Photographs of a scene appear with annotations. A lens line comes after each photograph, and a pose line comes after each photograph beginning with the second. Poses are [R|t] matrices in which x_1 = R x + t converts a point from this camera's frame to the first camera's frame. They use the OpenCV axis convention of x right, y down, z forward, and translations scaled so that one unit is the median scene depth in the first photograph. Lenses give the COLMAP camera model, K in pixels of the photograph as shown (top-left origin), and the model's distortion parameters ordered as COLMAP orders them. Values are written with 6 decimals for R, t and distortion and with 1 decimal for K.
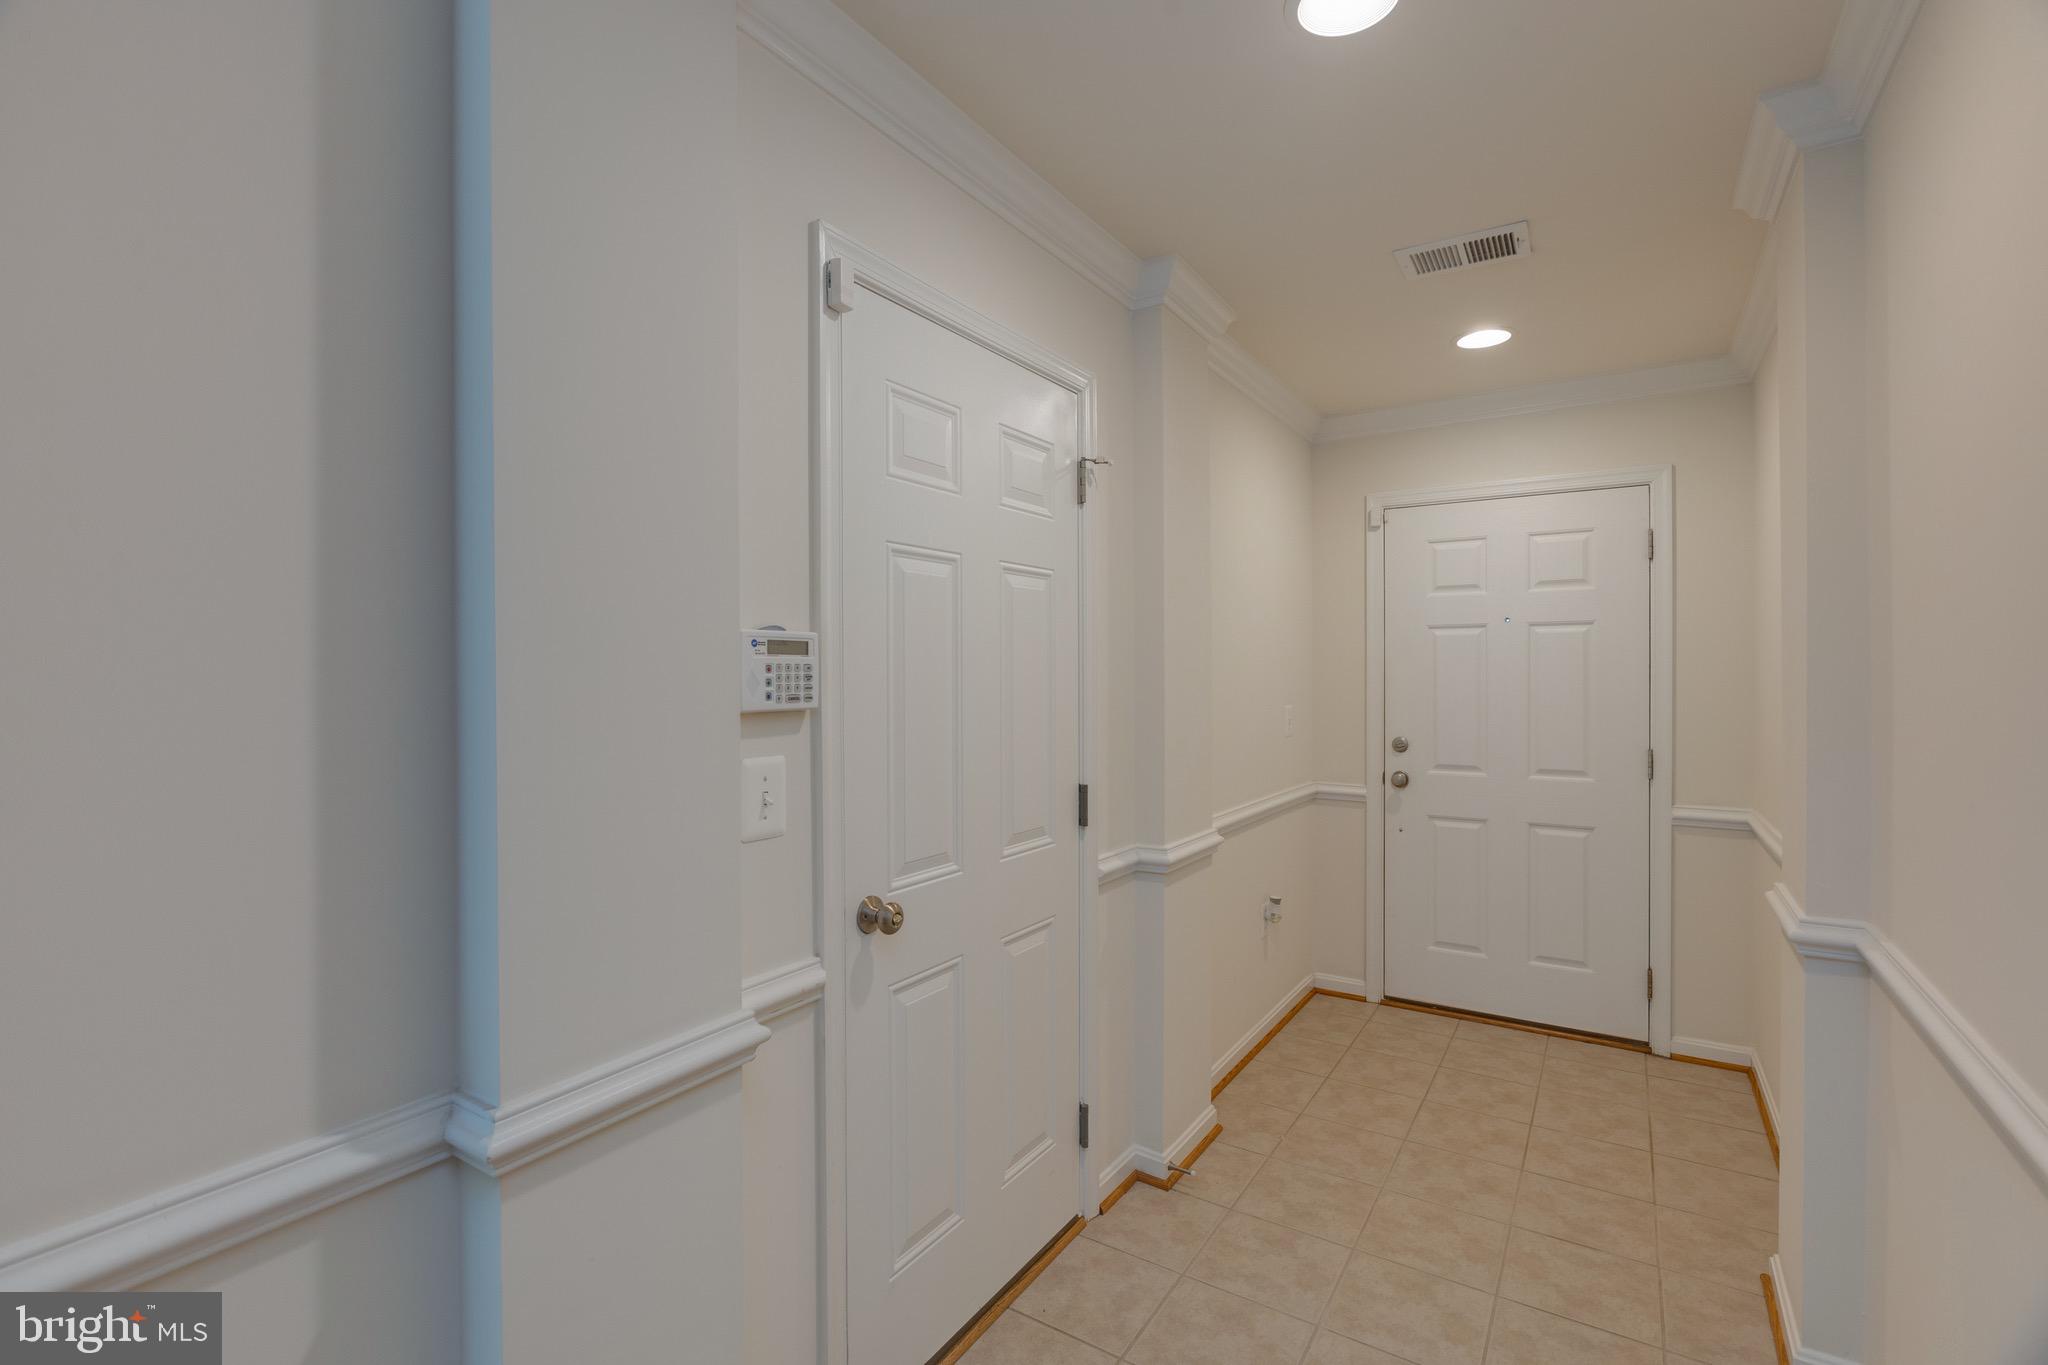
lens RADIAL K [[917.7, 0, 1005.9], [0, 917.7, 678.5], [0, 0, 1]] dist [-0.011237, 0.001302]
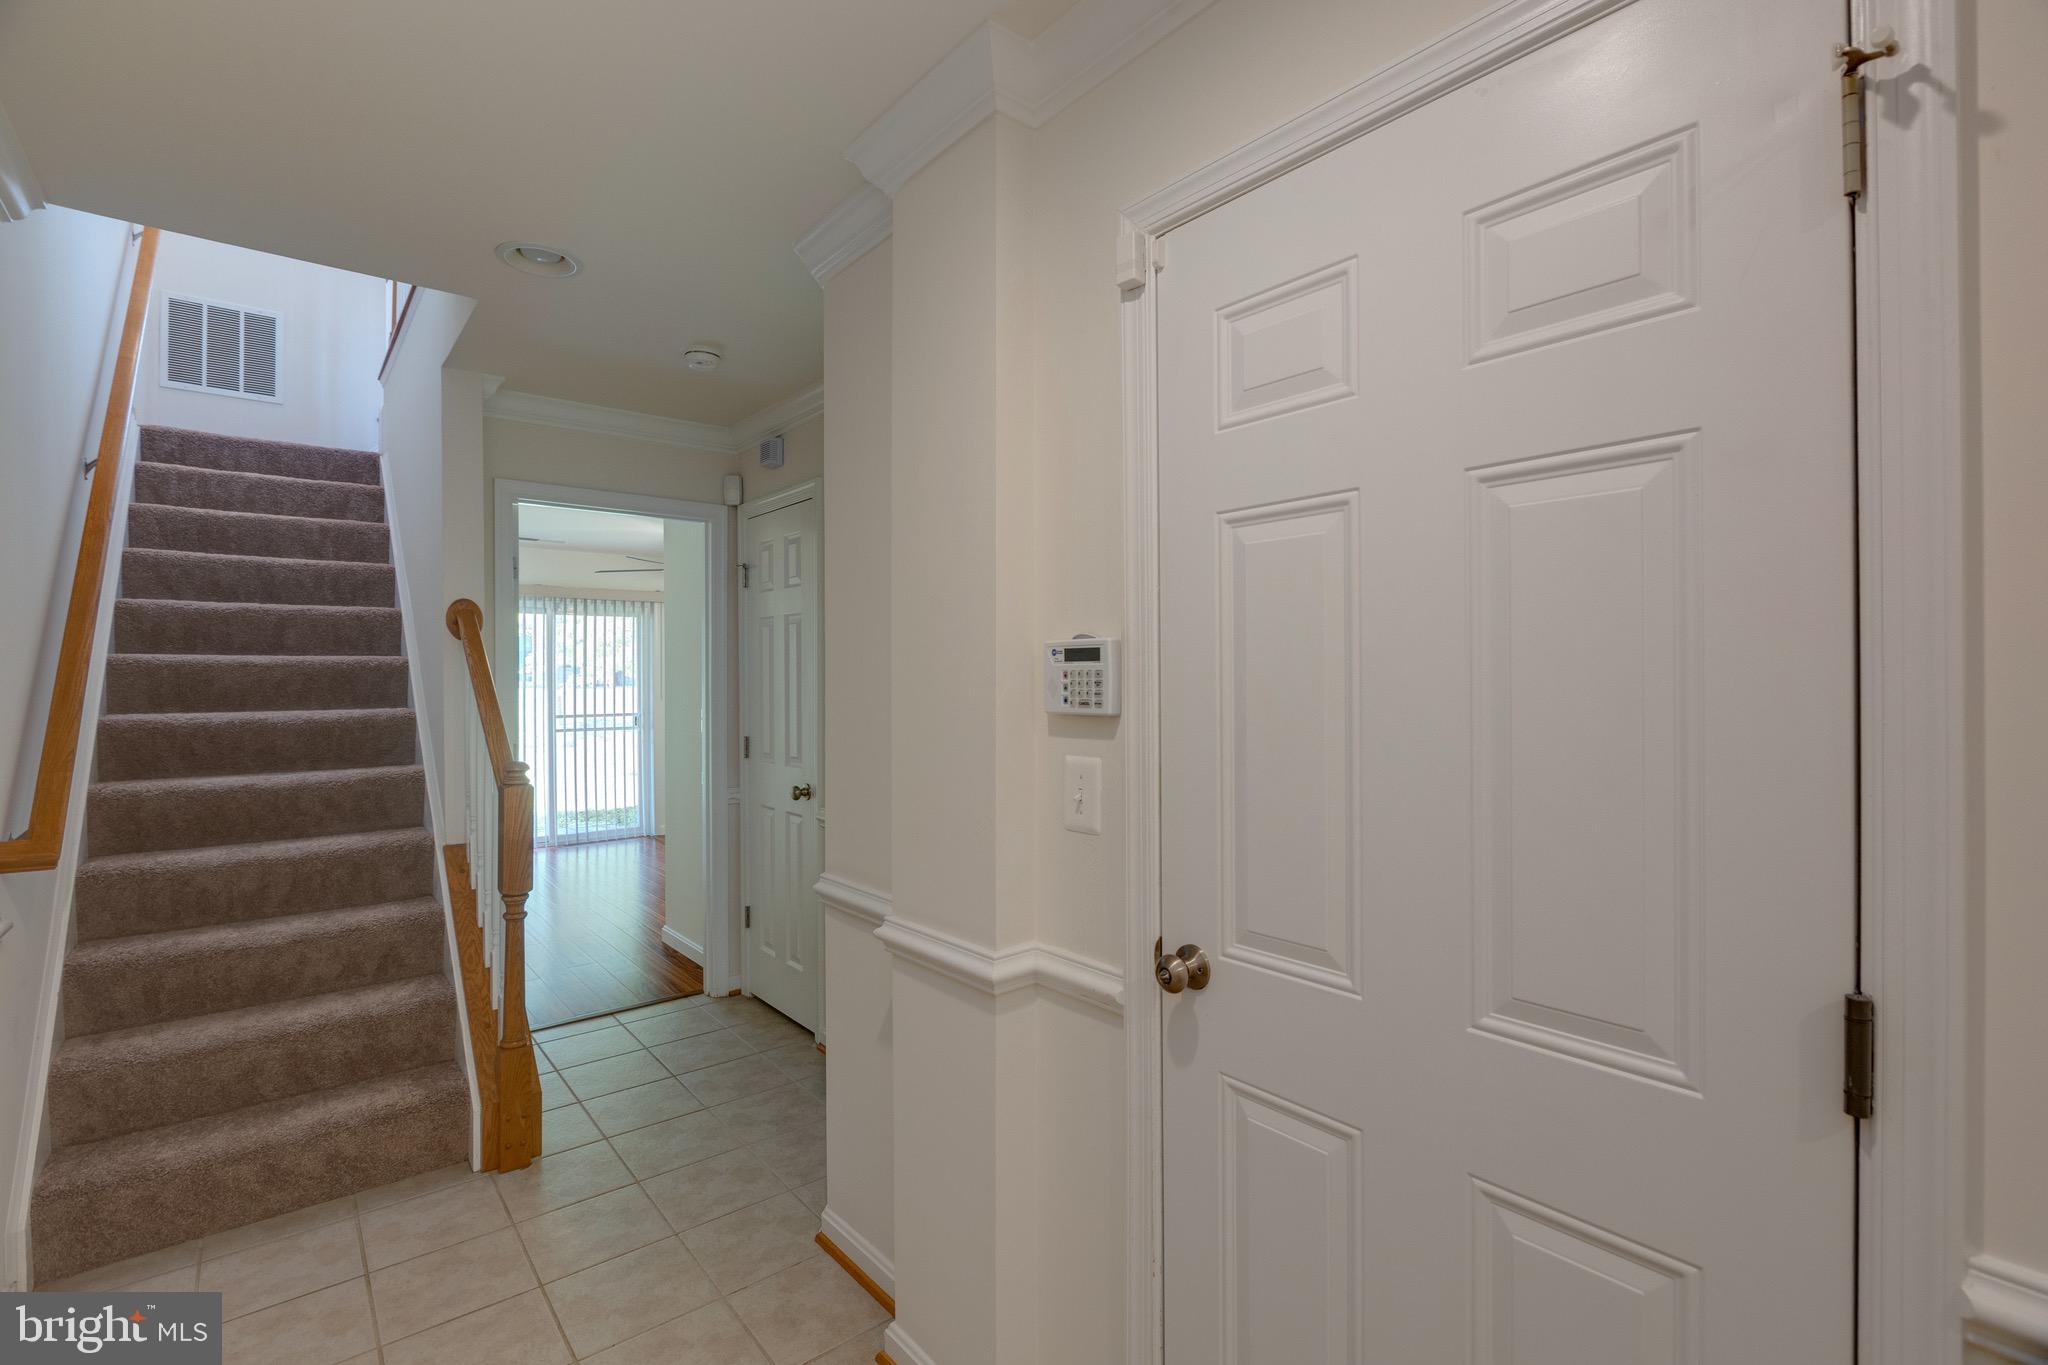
lens RADIAL K [[917.7, 0, 1006.2], [0, 917.7, 672.3], [0, 0, 1]] dist [-0.011237, 0.001302]
pose [[-0.296342, -0.001214, -0.955081, 0.786554], [0.000055, 0.999999, -0.001288, -0.012232], [0.955082, -0.000434, -0.296342, 1.217679]]
